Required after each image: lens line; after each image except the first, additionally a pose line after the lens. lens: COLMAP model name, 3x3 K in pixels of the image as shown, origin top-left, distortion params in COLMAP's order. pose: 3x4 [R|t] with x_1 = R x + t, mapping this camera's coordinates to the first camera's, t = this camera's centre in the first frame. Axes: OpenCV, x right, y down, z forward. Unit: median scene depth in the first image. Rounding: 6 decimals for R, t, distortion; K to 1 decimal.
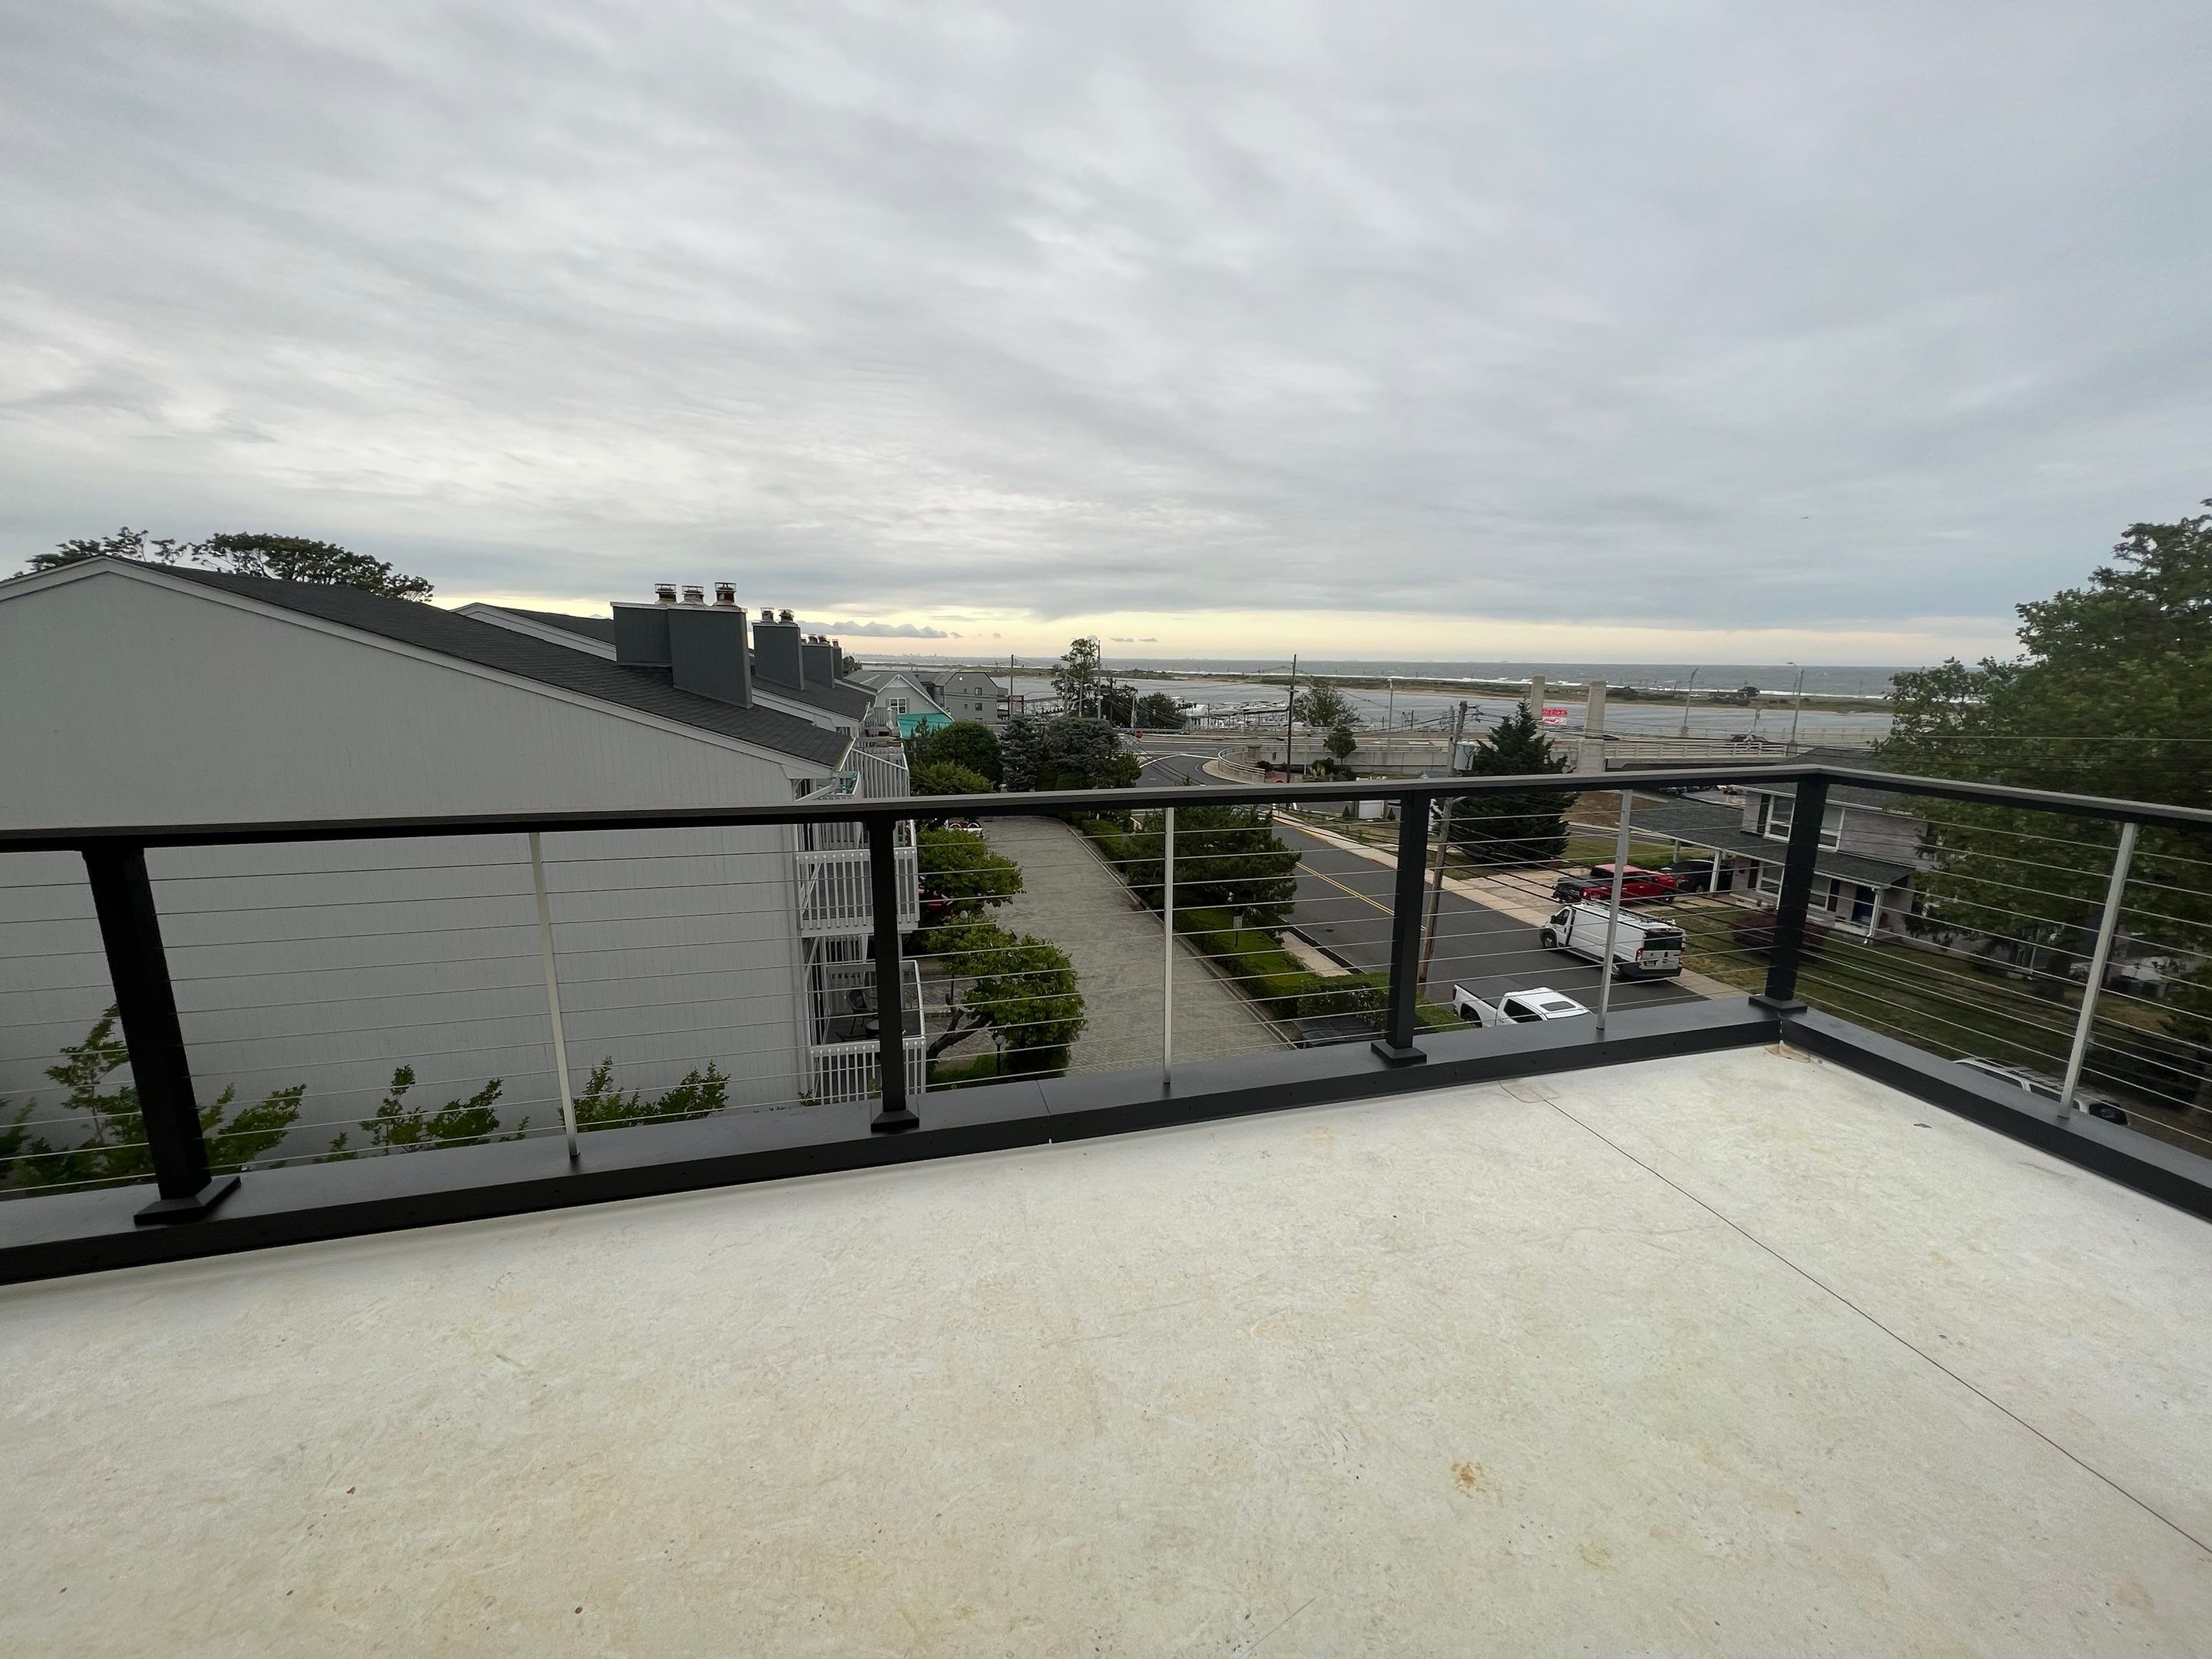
lens RADIAL K [[883.4, 0, 1117.9], [0, 883.4, 830.5], [0, 0, 1]] dist [-0.002297, 0.000222]
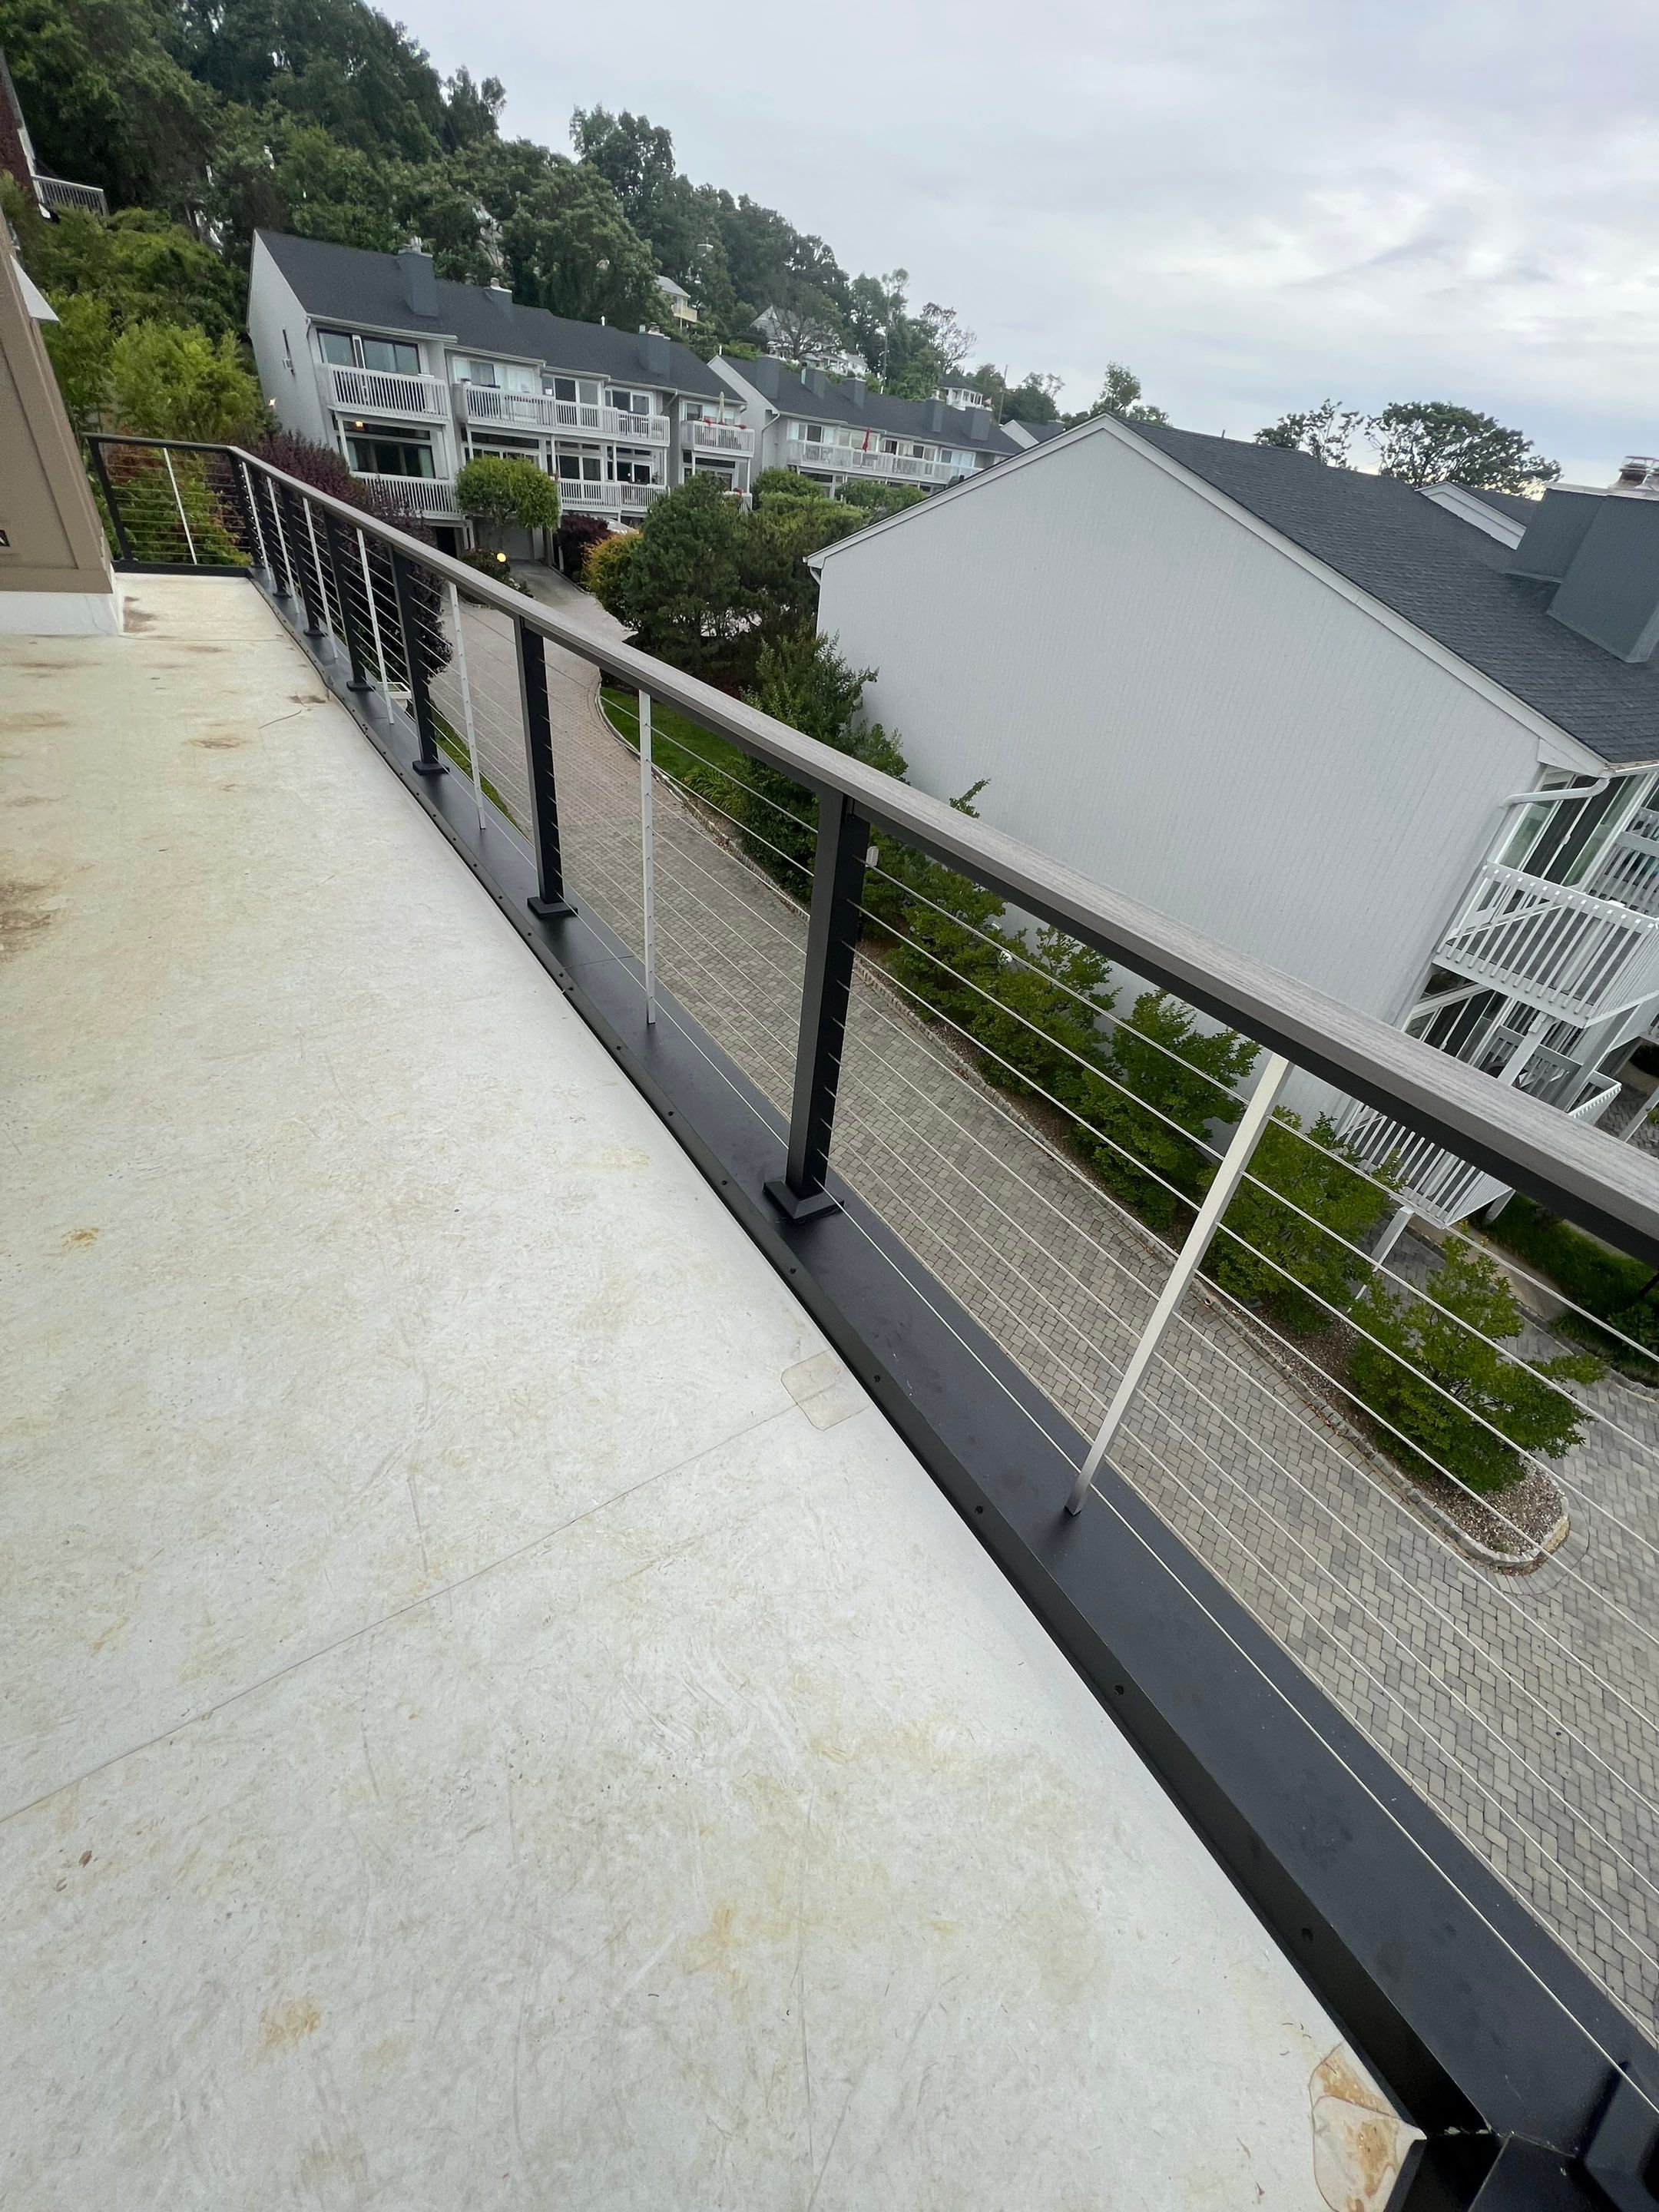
lens RADIAL K [[883.4, 0, 829.6], [0, 883.4, 1100.5], [0, 0, 1]] dist [-0.002297, 0.000222]
pose [[0.308989, 0.573446, -0.758739, 1.107627], [-0.281446, 0.817179, 0.502998, -0.201770], [0.908468, 0.058124, 0.413894, 1.053535]]
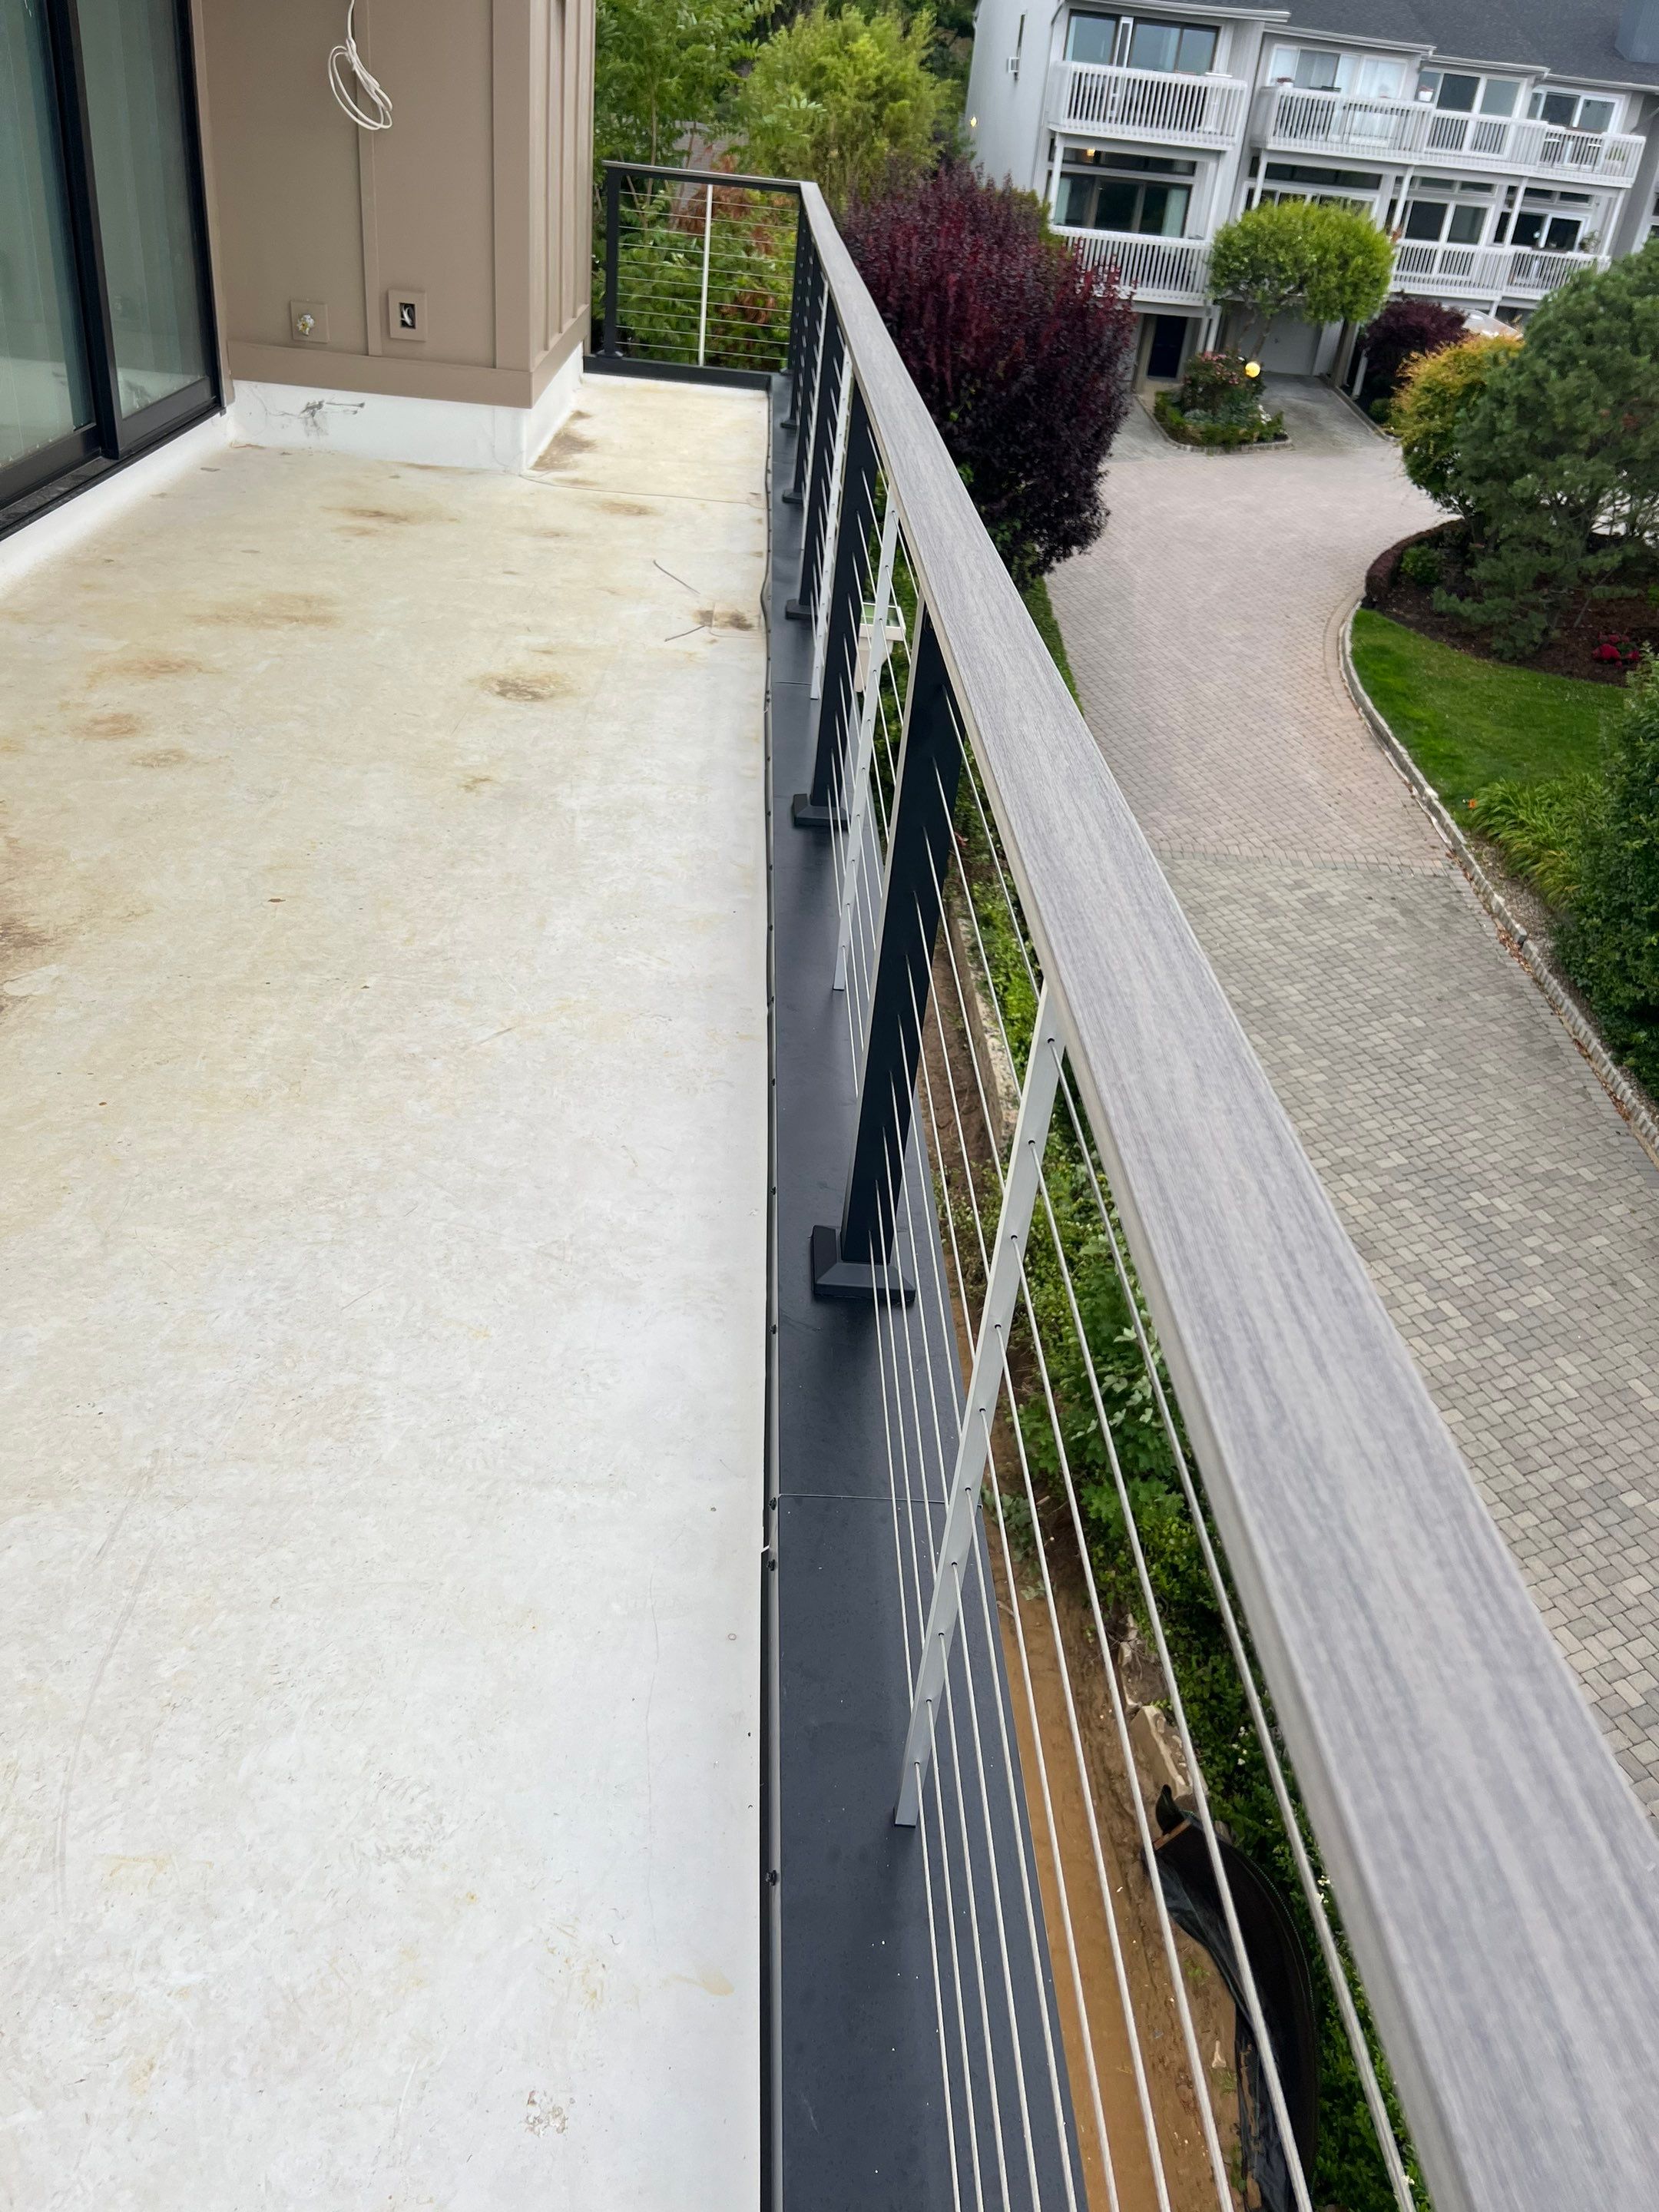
lens RADIAL K [[1667.7, 0, 824.5], [0, 1667.7, 1118.3], [0, 0, 1]] dist [0.035315, -0.047870]
pose [[-0.229649, 0.479812, -0.846784, 0.546898], [-0.282518, 0.799712, 0.529759, -0.235313], [0.931367, 0.360890, -0.048097, 1.216206]]
